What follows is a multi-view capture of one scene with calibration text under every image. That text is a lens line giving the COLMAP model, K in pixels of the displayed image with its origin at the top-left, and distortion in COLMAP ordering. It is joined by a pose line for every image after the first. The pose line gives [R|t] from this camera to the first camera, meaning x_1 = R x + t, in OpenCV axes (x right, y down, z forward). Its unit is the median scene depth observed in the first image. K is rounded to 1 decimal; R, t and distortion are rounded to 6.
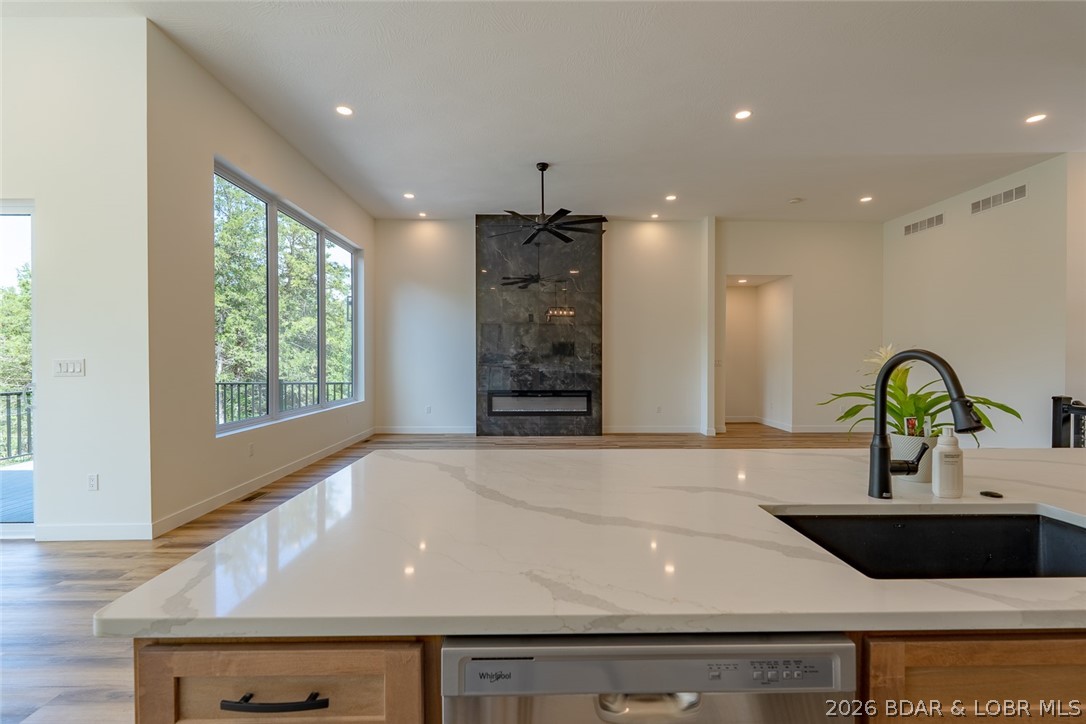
lens RADIAL K [[476.6, 0, 543.0], [0, 476.6, 362.0], [0, 0, 1]] dist [0.000314, 0.000153]
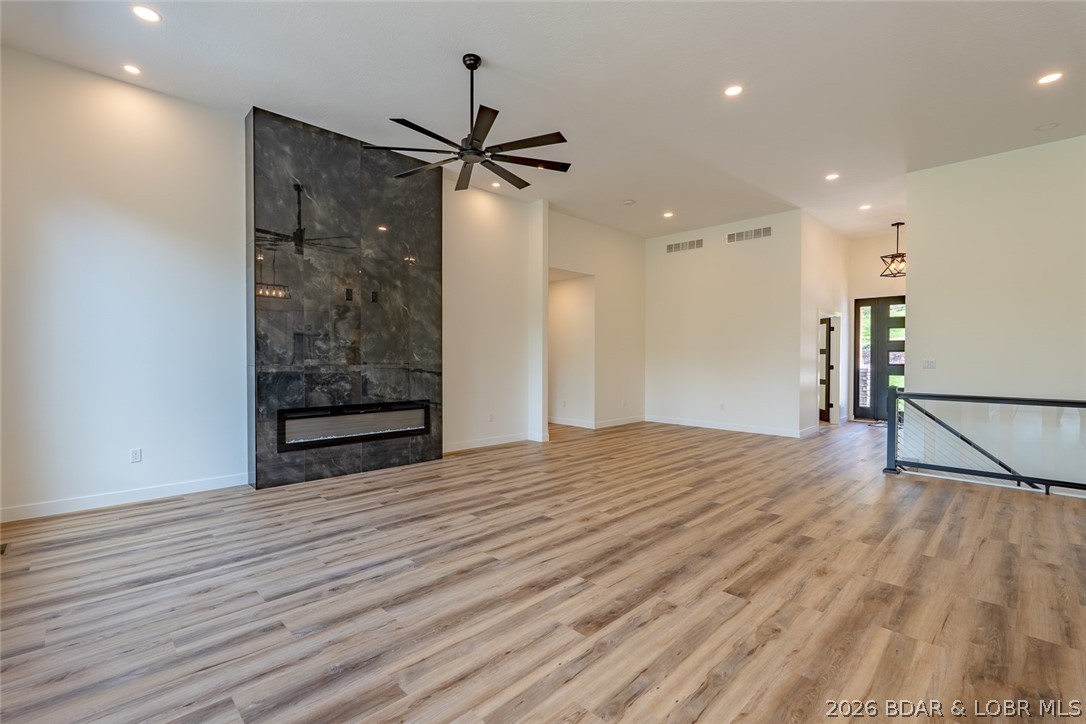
lens RADIAL K [[486.0, 0, 543.0], [0, 486.0, 362.0], [0, 0, 1]] dist [0.000523, 0.000072]
pose [[0.730499, -0.006259, 0.682885, -0.286125], [0.003361, 0.999979, 0.005569, -0.002521], [-0.682905, -0.001773, 0.730505, 0.328255]]
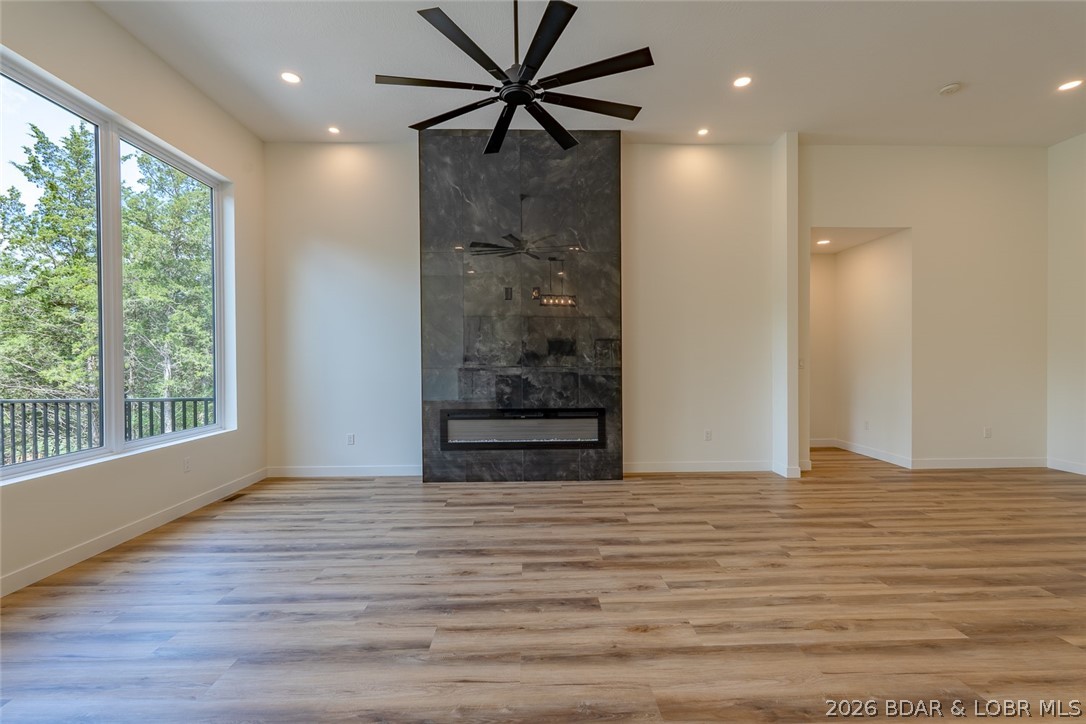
lens RADIAL K [[476.6, 0, 543.0], [0, 476.6, 362.0], [0, 0, 1]] dist [0.000314, 0.000153]
pose [[0.999956, -0.007508, 0.005697, 0.016001], [0.007514, 0.999971, -0.001150, -0.001331], [-0.005688, 0.001193, 0.999983, 0.369945]]
